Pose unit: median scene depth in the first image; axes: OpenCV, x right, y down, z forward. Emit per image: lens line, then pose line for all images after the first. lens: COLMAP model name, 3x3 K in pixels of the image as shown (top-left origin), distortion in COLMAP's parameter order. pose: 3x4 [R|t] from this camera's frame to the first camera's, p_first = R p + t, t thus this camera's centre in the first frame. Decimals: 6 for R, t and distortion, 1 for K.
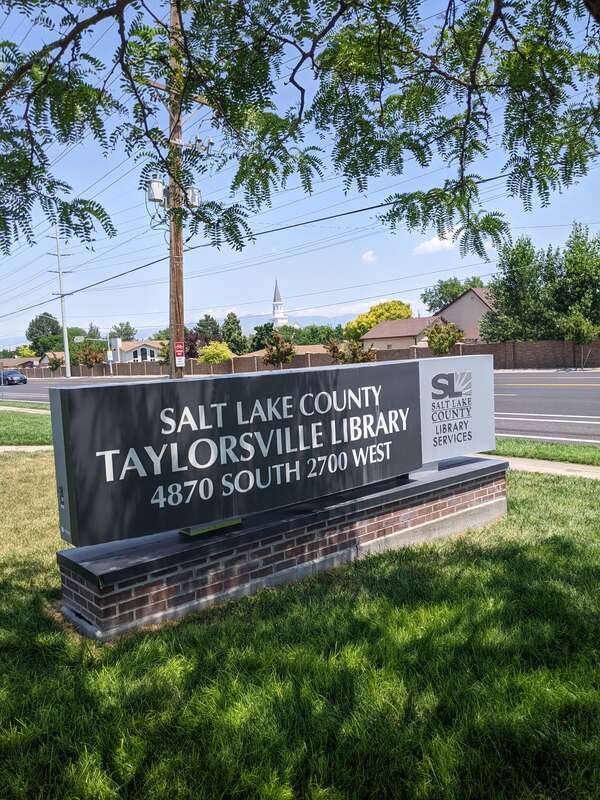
lens RADIAL K [[628.4, 0, 299.7], [0, 628.4, 398.5], [0, 0, 1]] dist [0.014666, -0.000179]
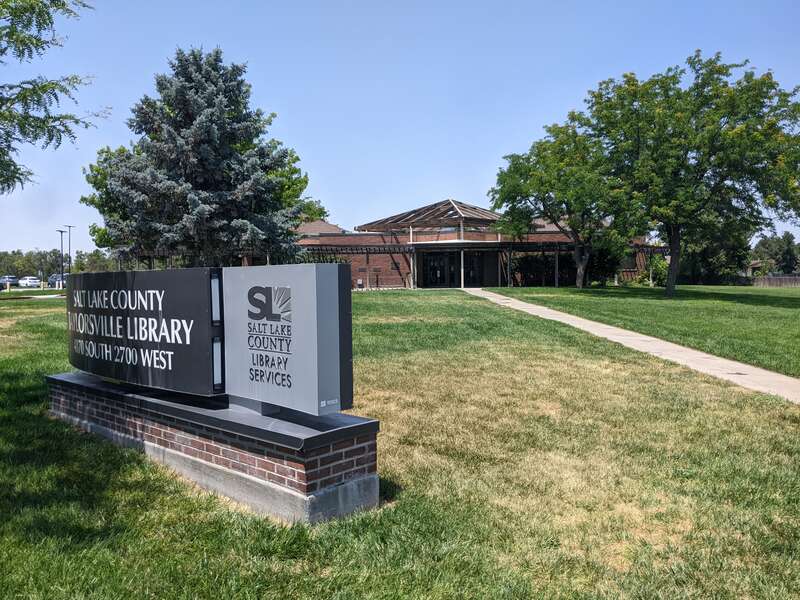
lens RADIAL K [[628.4, 0, 400.0], [0, 628.4, 300.9], [0, 0, 1]] dist [0.014666, -0.000179]
pose [[0.168834, 0.083371, -0.982112, 1.142672], [-0.075607, 0.994576, 0.071432, -0.101970], [0.982740, 0.062194, 0.174222, 1.195527]]
